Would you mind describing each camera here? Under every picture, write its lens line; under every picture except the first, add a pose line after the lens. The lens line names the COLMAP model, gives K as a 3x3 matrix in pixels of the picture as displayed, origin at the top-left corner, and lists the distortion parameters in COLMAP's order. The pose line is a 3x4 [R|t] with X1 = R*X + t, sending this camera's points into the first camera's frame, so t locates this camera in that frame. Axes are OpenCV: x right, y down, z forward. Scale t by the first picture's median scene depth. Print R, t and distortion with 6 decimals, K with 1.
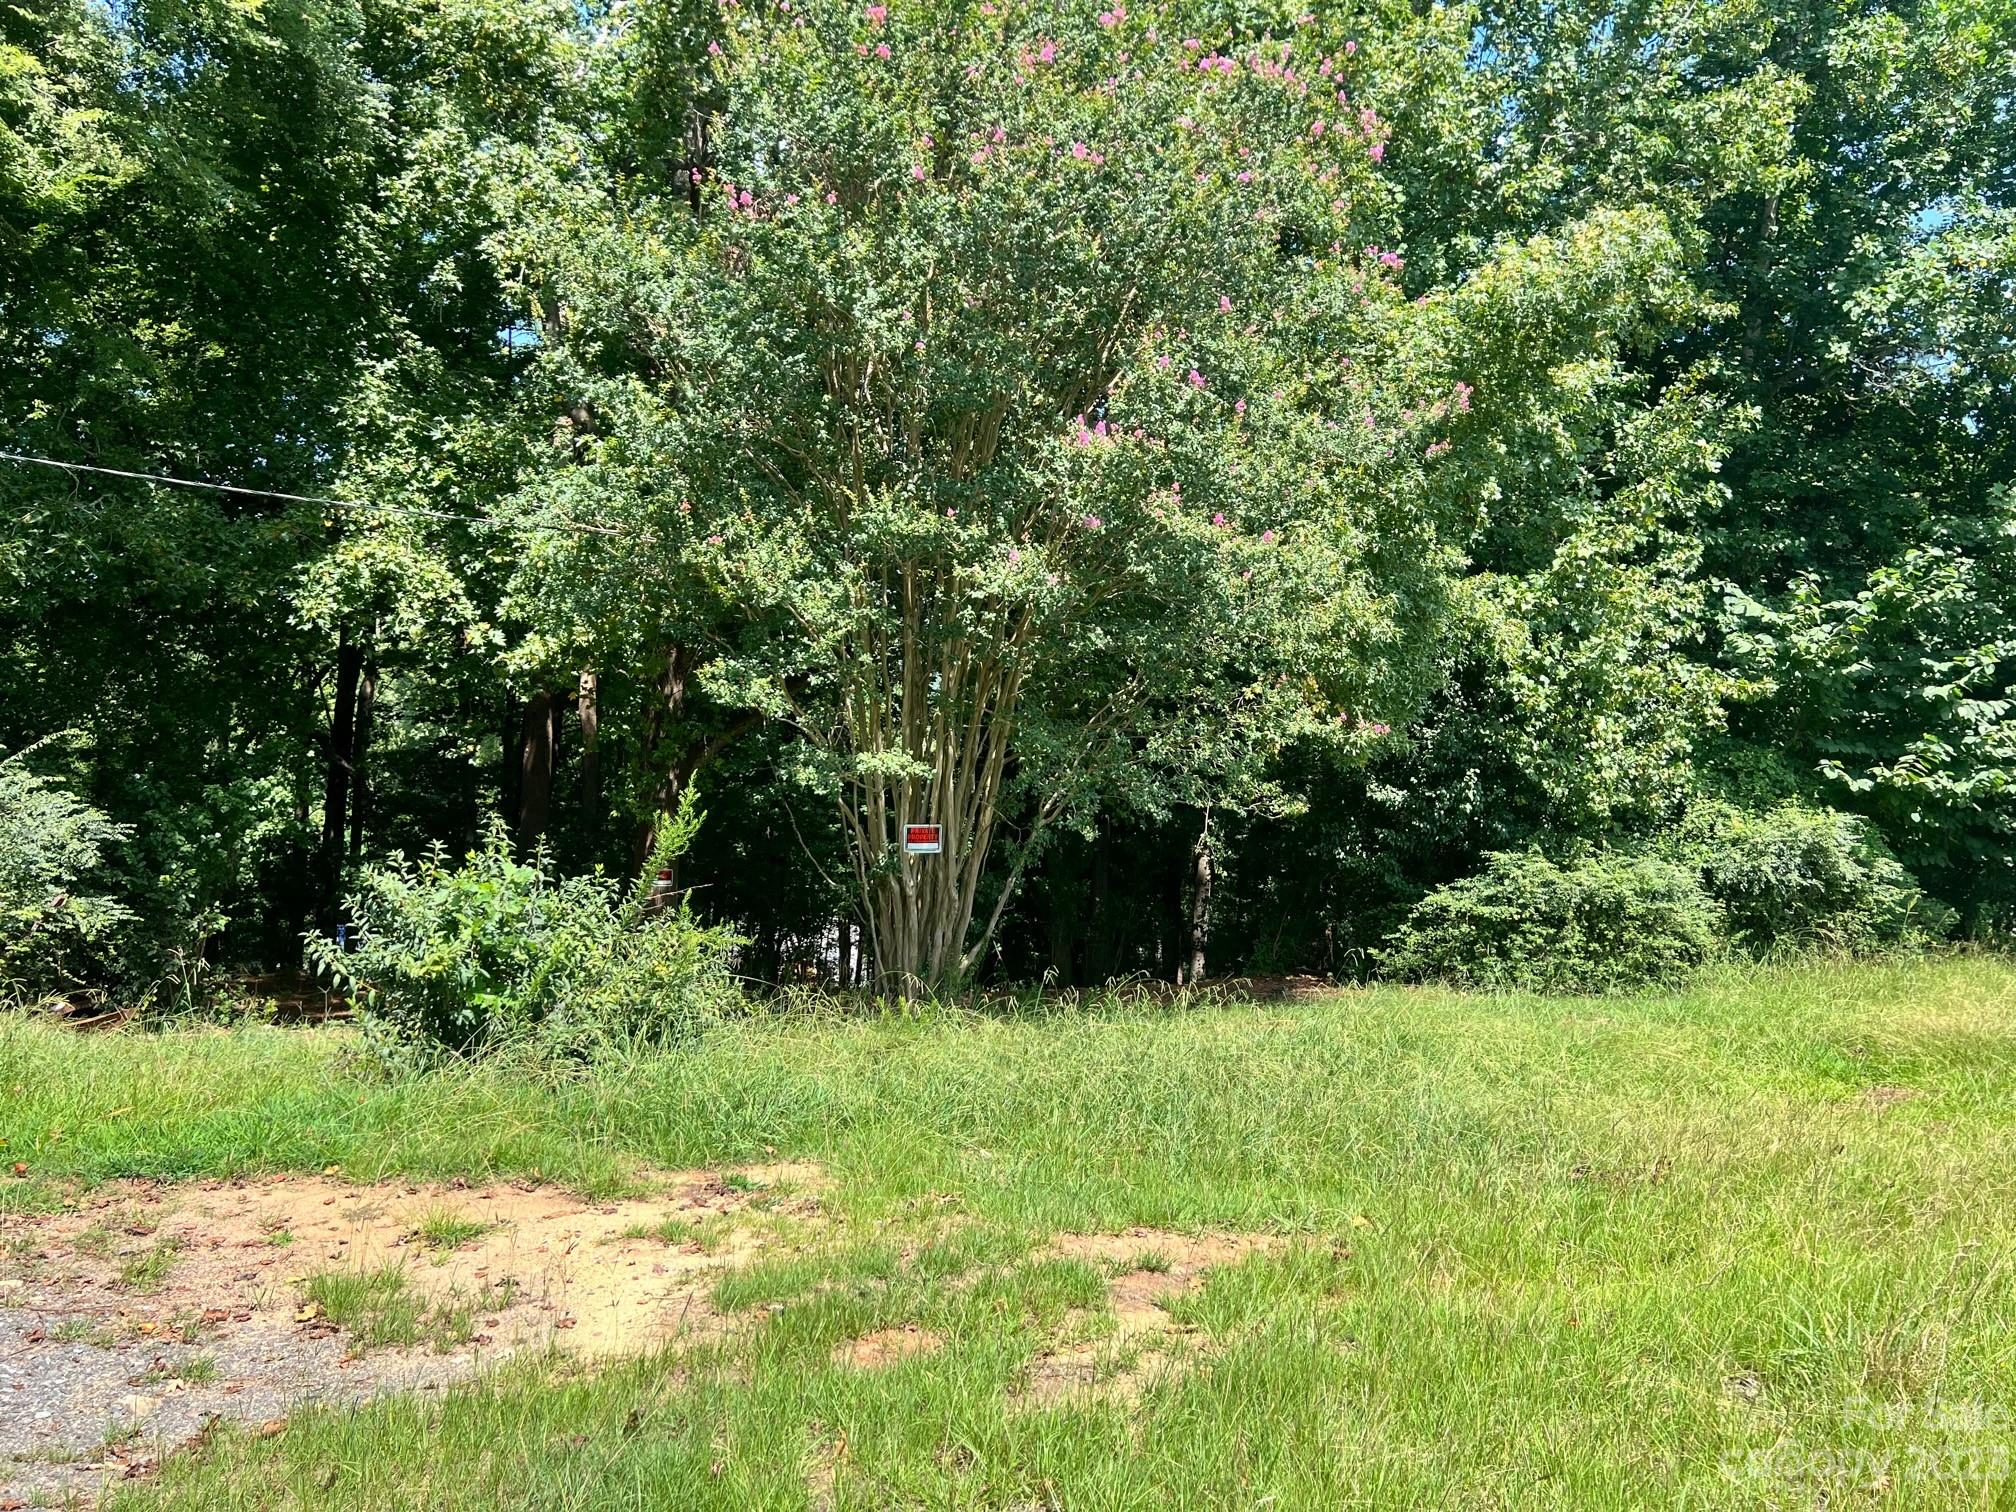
lens RADIAL K [[1516.1, 0, 1013.1], [0, 1516.1, 734.5], [0, 0, 1]] dist [0.069385, -0.070536]
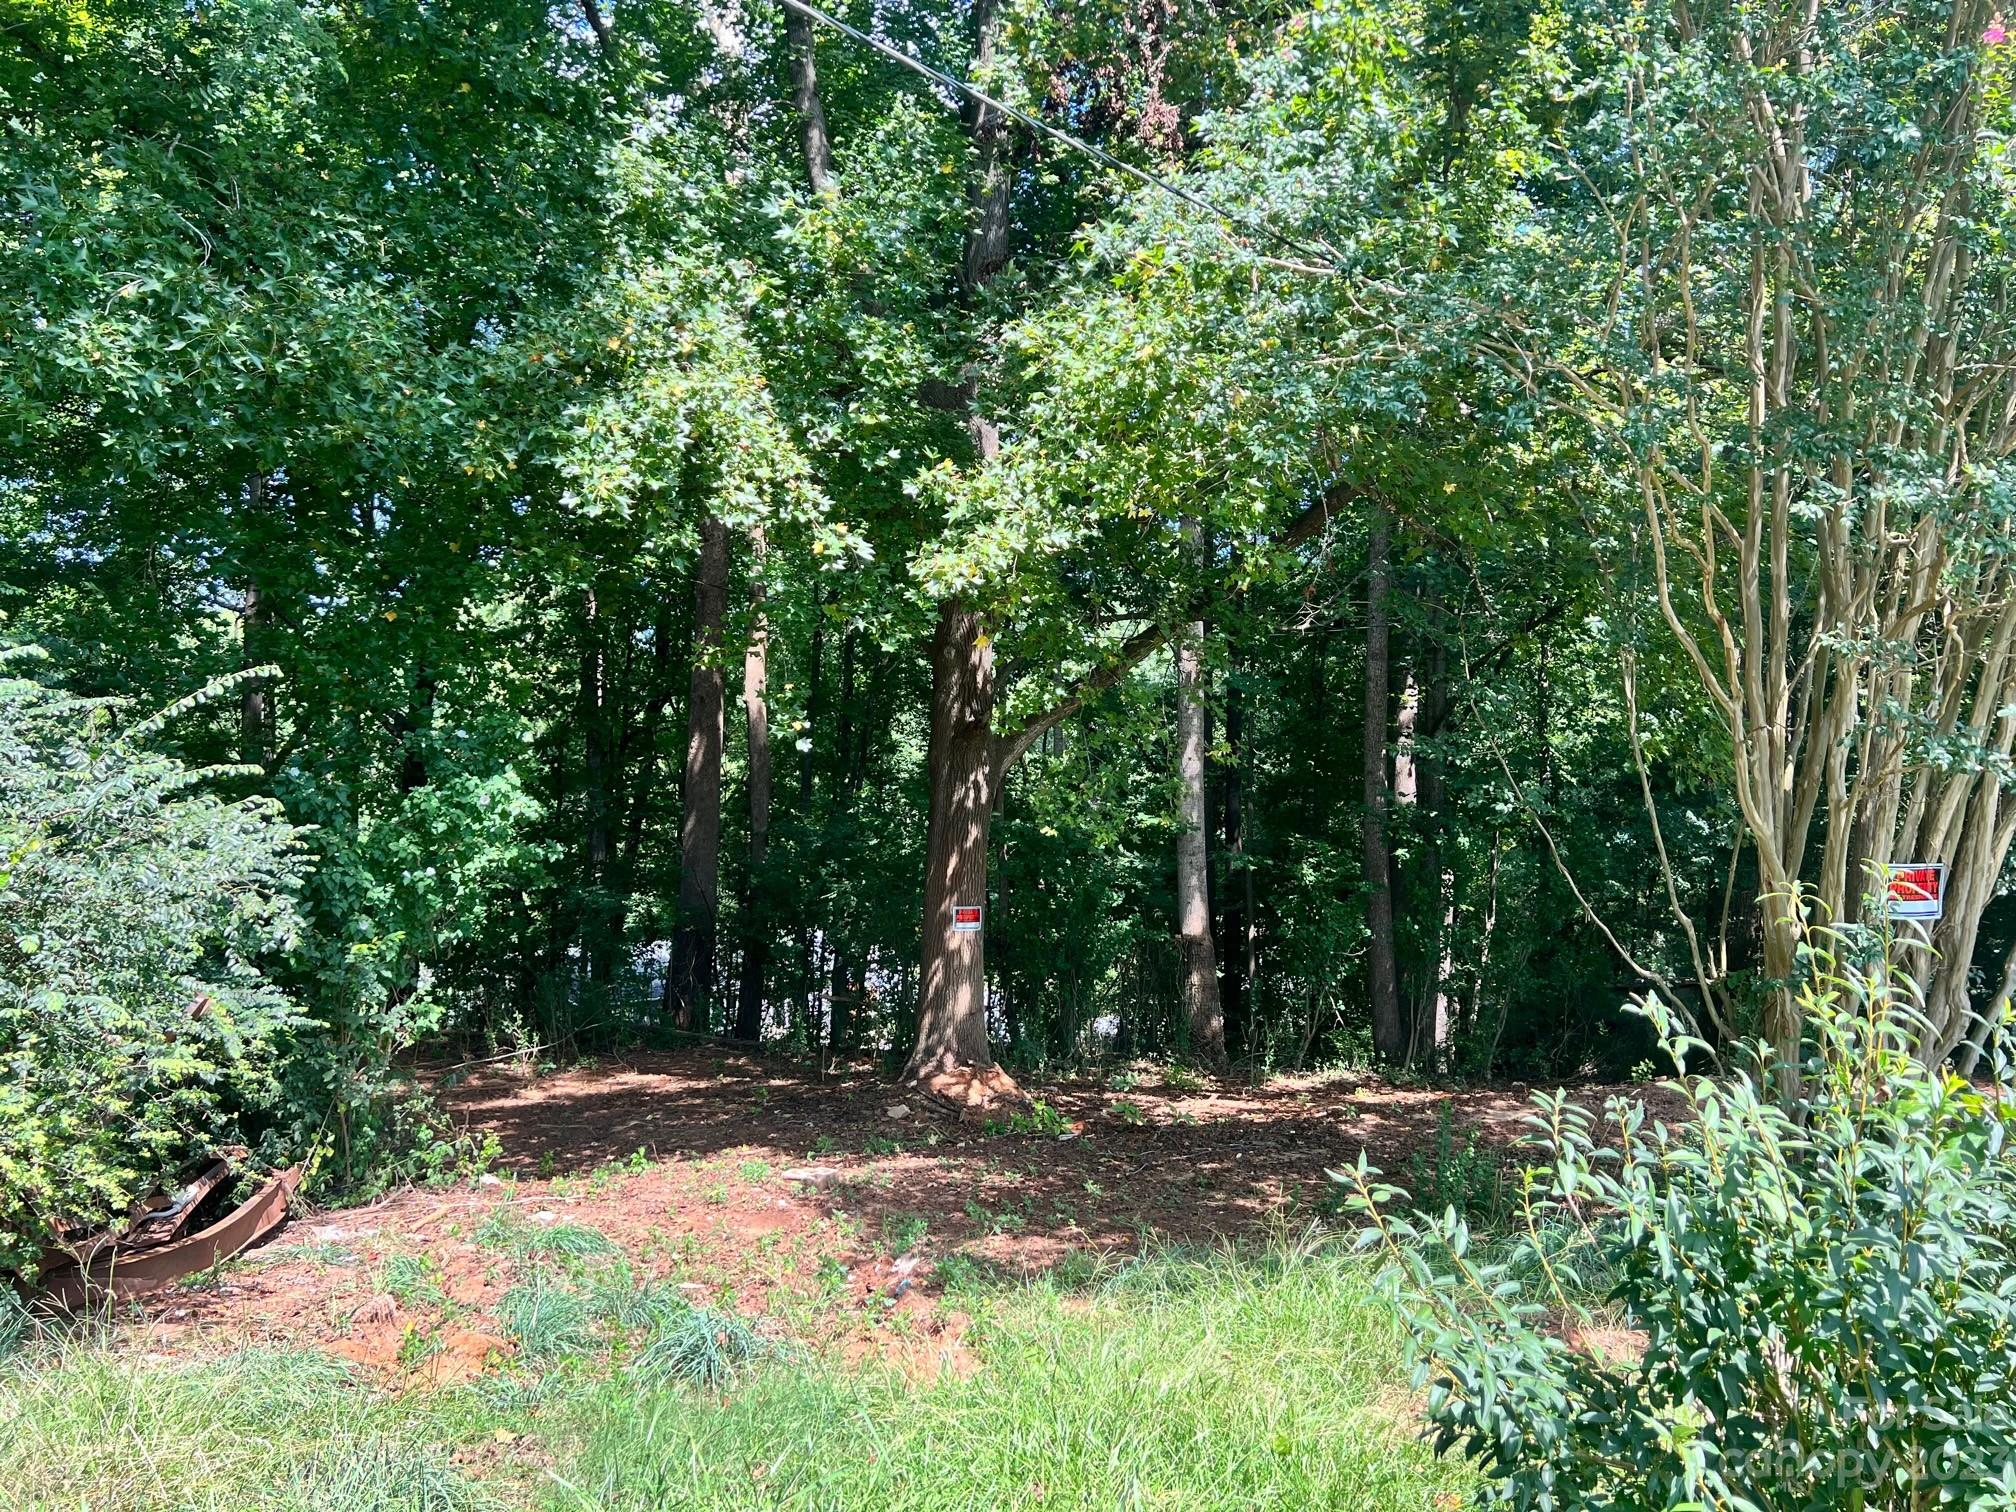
lens RADIAL K [[1516.4, 0, 1008.0], [0, 1516.4, 756.0], [0, 0, 1]] dist [-0.004378, -0.001972]
pose [[0.999773, 0.015458, 0.014666, -0.302475], [-0.015623, 0.999816, 0.011164, 0.012326], [-0.014490, -0.011390, 0.999830, 0.414900]]
